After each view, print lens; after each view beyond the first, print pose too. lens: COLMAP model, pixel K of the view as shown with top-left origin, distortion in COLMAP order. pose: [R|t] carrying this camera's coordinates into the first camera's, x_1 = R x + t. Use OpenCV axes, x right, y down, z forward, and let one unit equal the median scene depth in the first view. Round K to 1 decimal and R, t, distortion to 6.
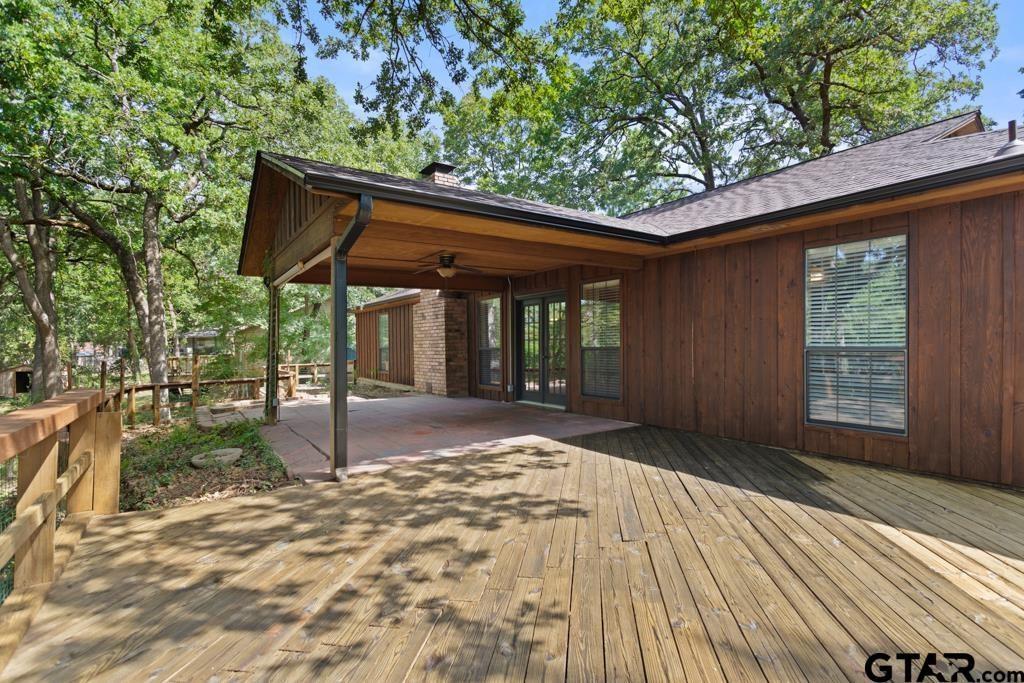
lens RADIAL K [[489.3, 0, 519.2], [0, 489.3, 343.0], [0, 0, 1]] dist [0.002650, 0.000243]
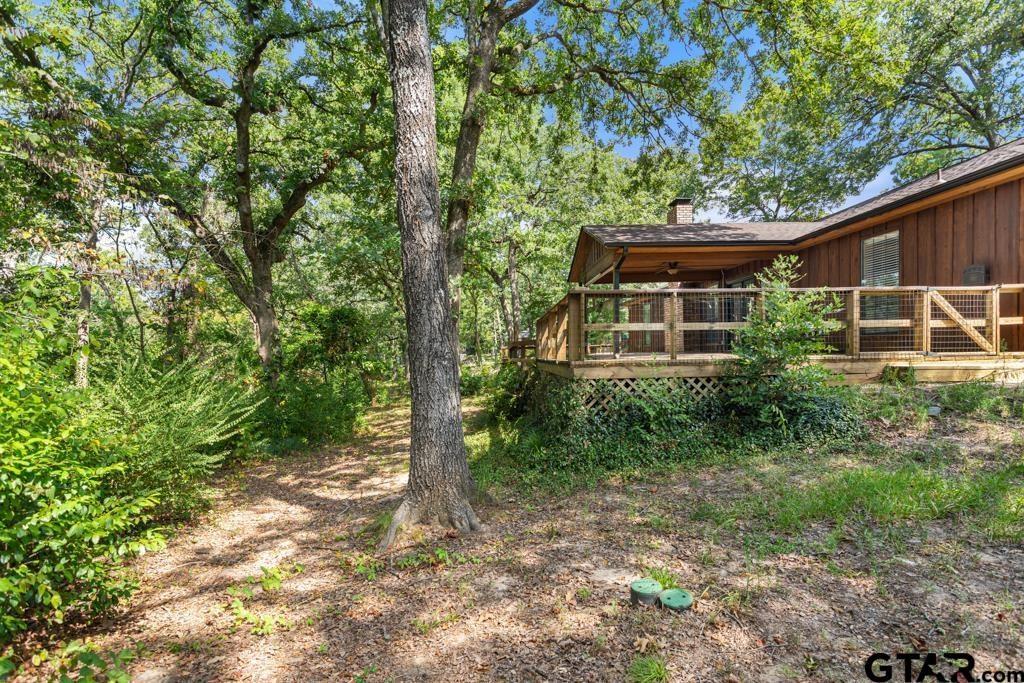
lens RADIAL K [[489.3, 0, 519.2], [0, 489.3, 343.0], [0, 0, 1]] dist [0.002650, 0.000243]
pose [[0.853729, -0.014303, -0.520521, 0.264883], [0.010040, 0.999889, -0.011008, 0.116857], [0.520620, 0.004172, 0.853778, -0.731755]]
